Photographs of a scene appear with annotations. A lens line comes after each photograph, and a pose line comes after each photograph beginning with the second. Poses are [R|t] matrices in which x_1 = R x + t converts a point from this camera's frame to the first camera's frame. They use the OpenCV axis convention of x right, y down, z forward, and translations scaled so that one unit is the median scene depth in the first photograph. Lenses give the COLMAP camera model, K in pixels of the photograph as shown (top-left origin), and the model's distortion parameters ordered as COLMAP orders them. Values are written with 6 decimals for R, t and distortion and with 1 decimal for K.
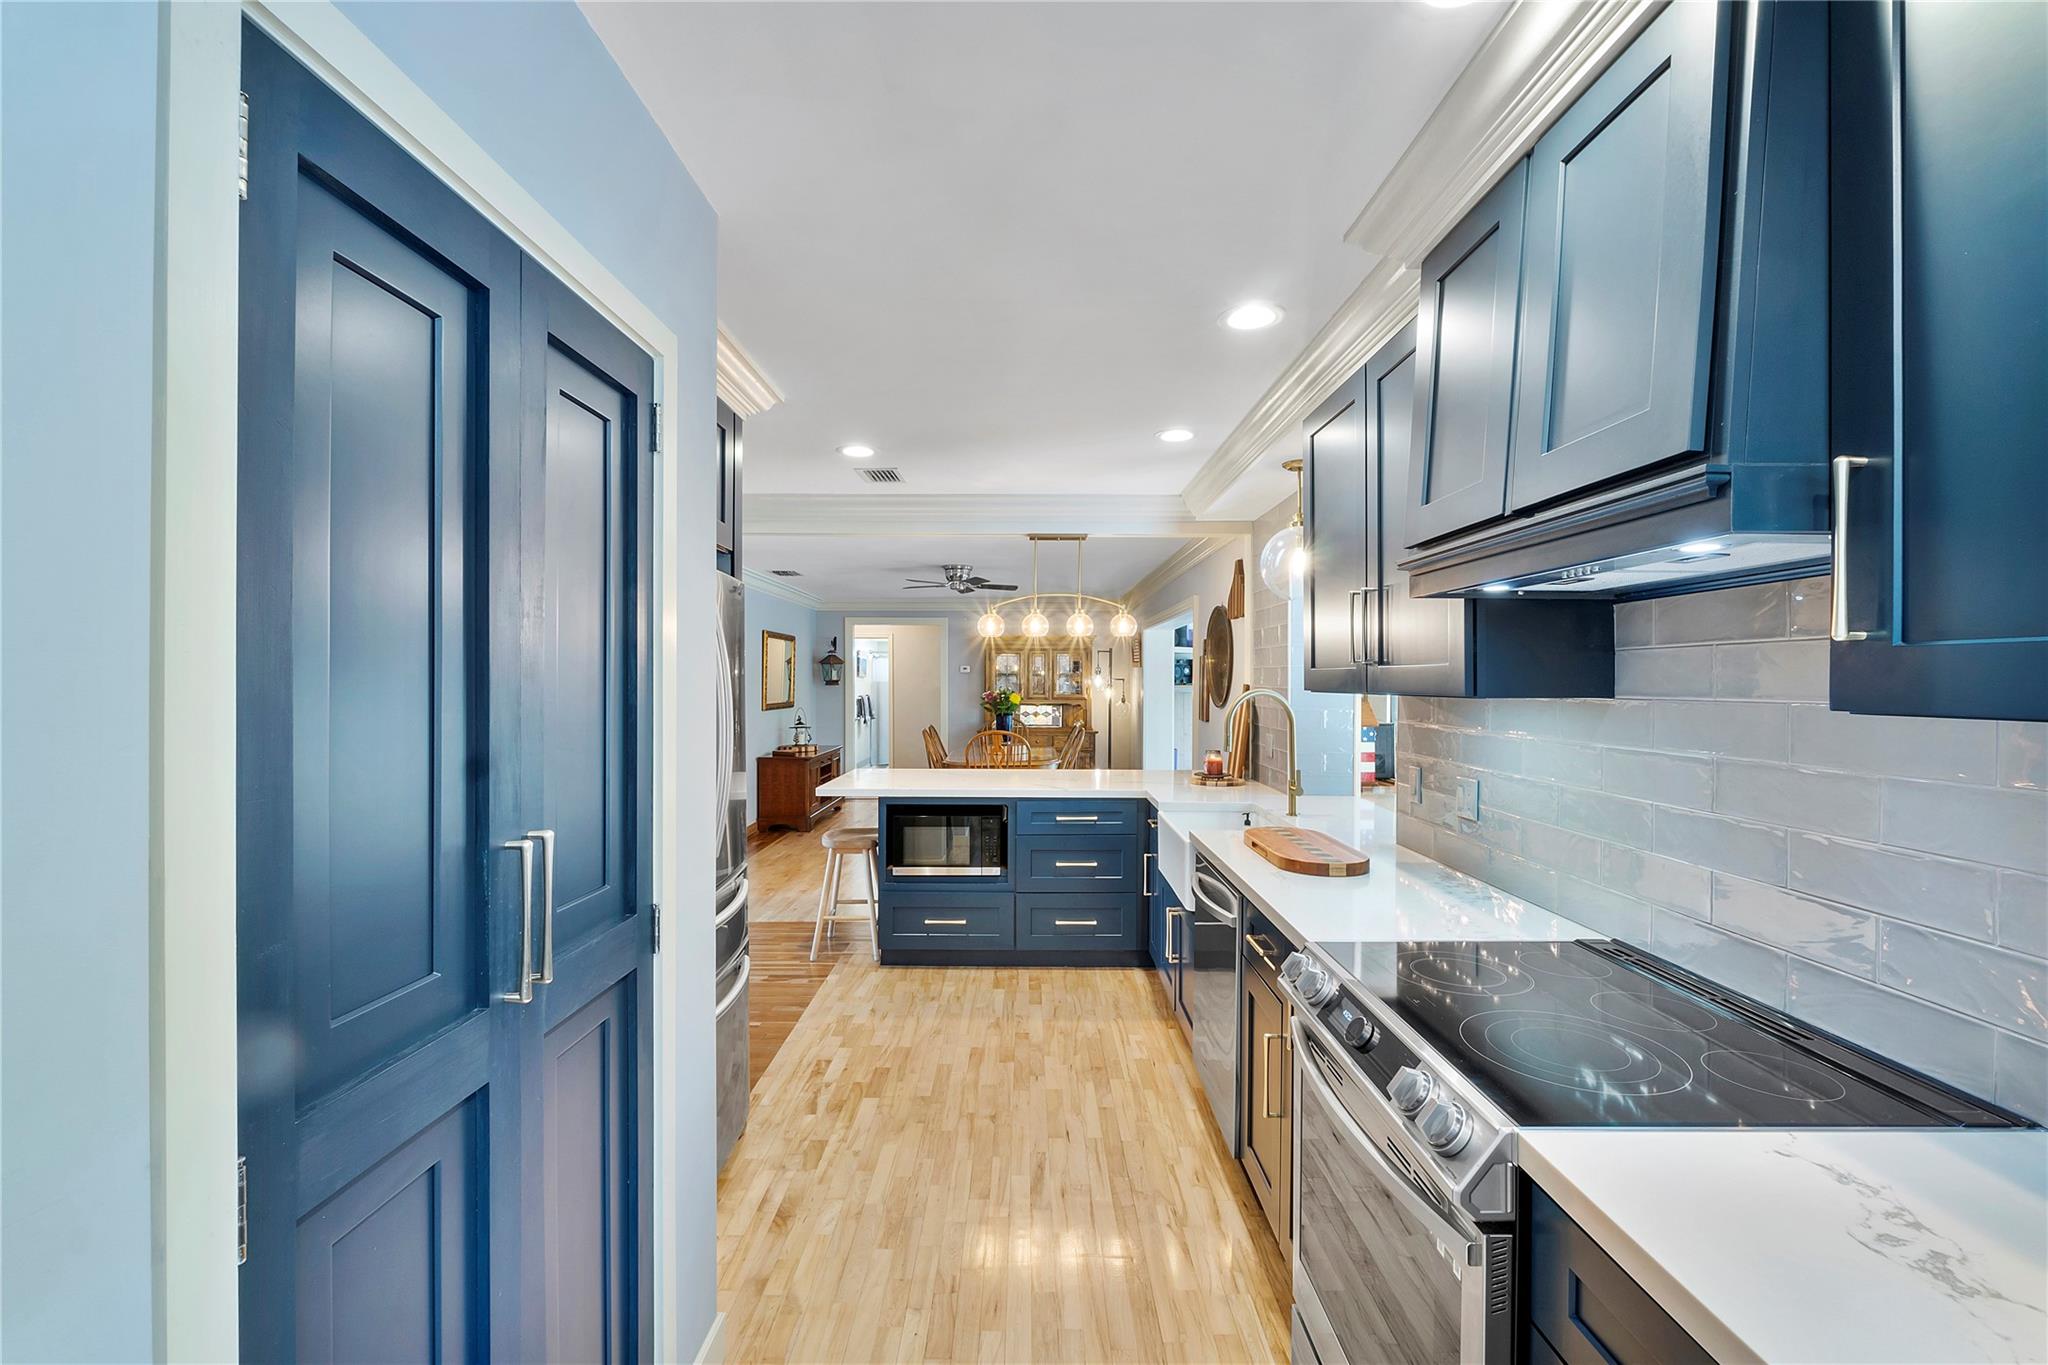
lens RADIAL K [[866.7, 0, 1025.9], [0, 866.7, 682.7], [0, 0, 1]] dist [-0.006453, -0.000182]
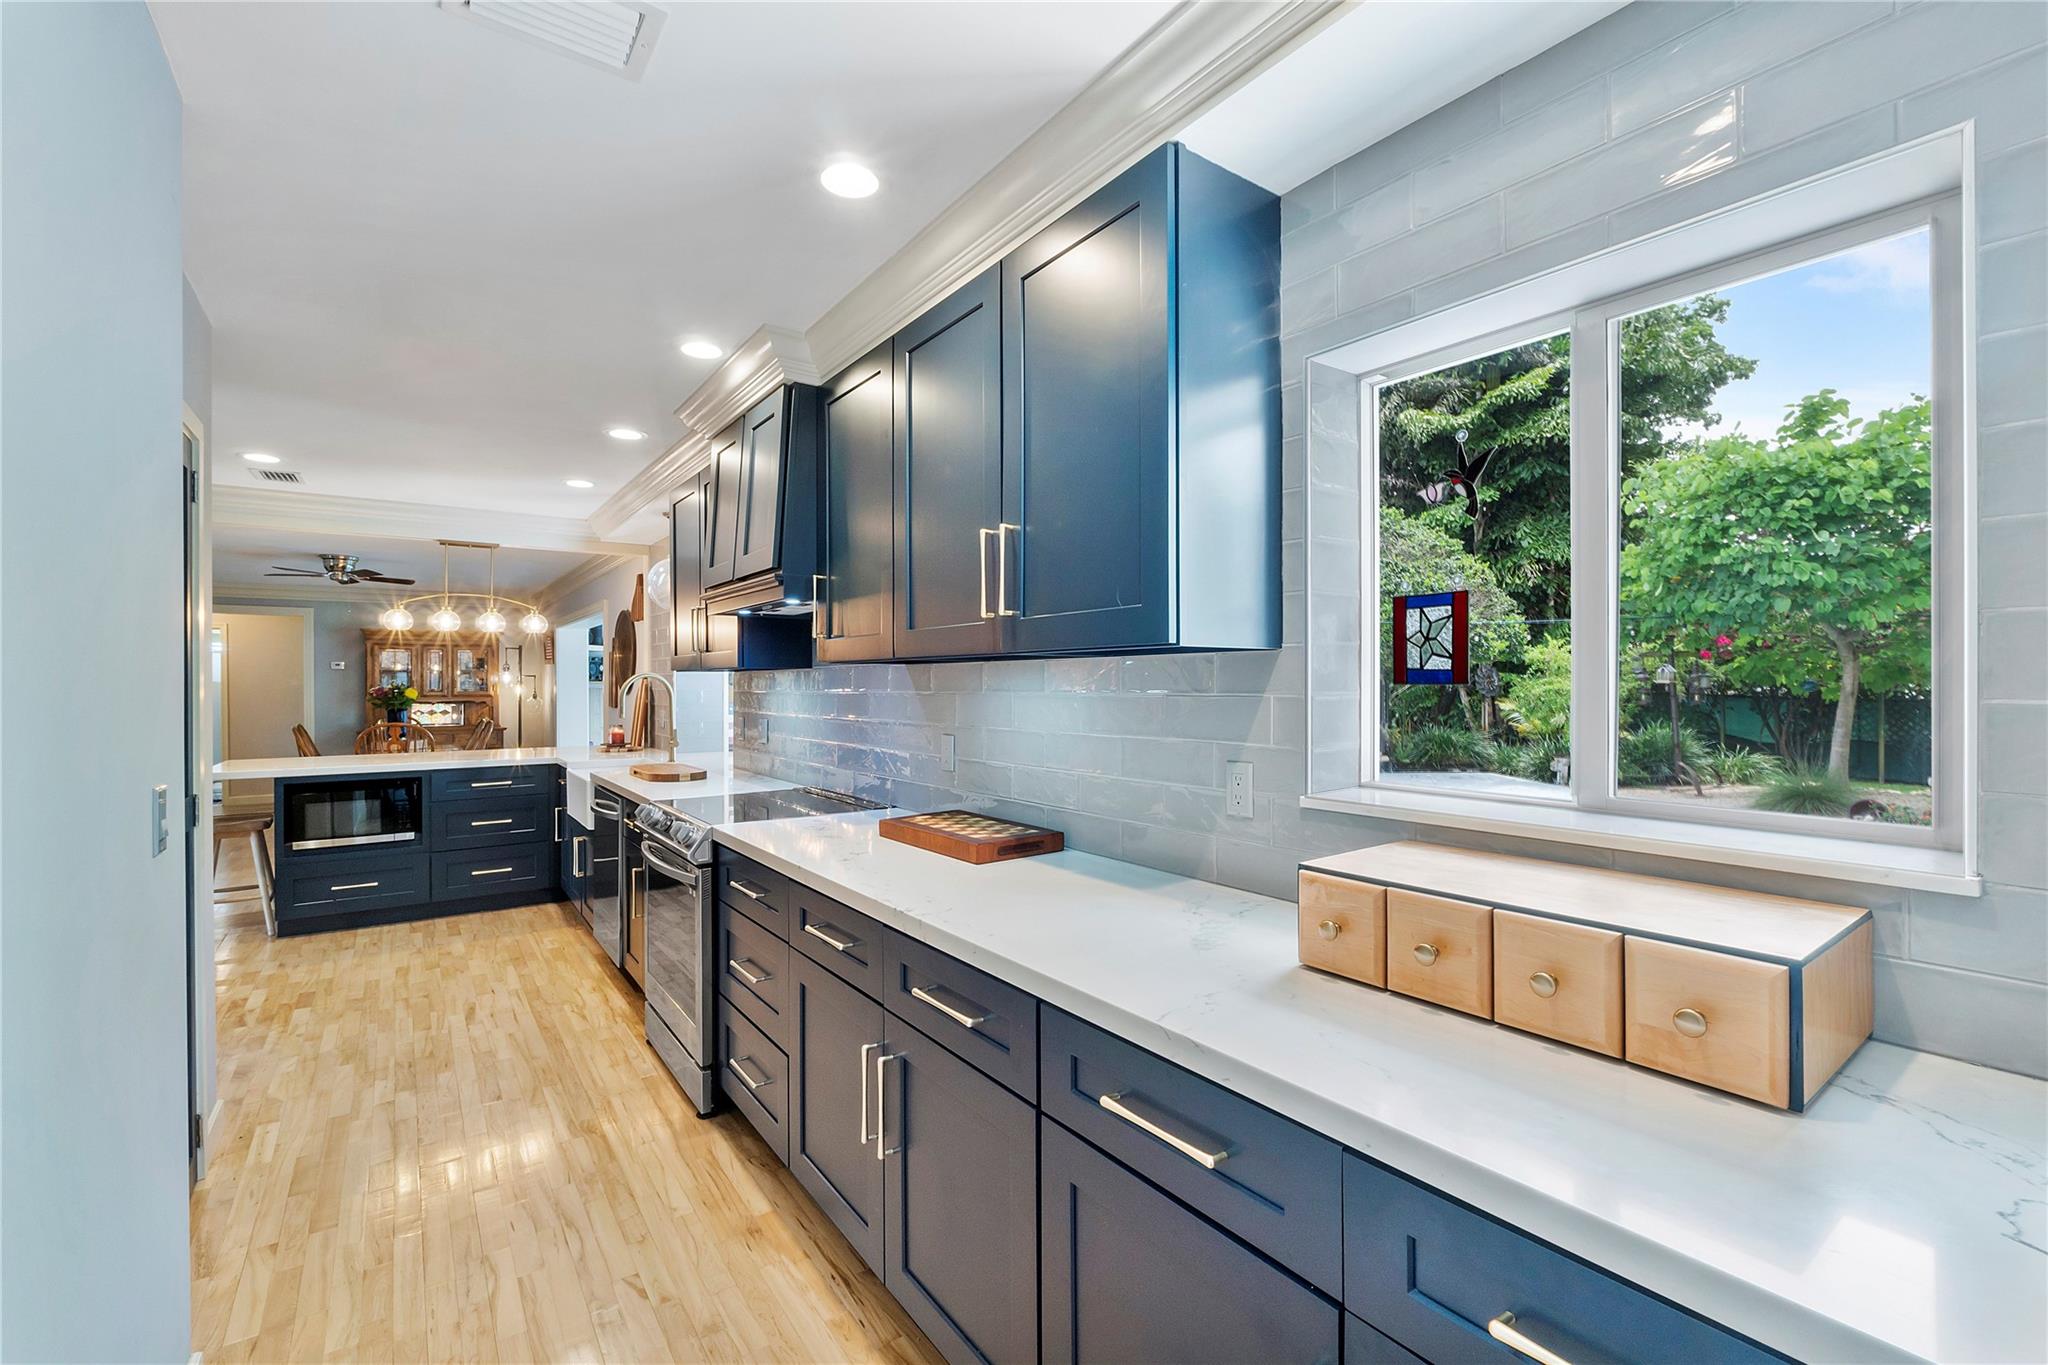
lens RADIAL K [[866.7, 0, 1020.5], [0, 866.7, 684.3], [0, 0, 1]] dist [-0.006453, -0.000182]
pose [[0.811503, -0.006718, 0.584310, -0.044844], [0.008002, 0.999968, 0.000382, 0.024044], [-0.584294, 0.004366, 0.811530, -0.388053]]
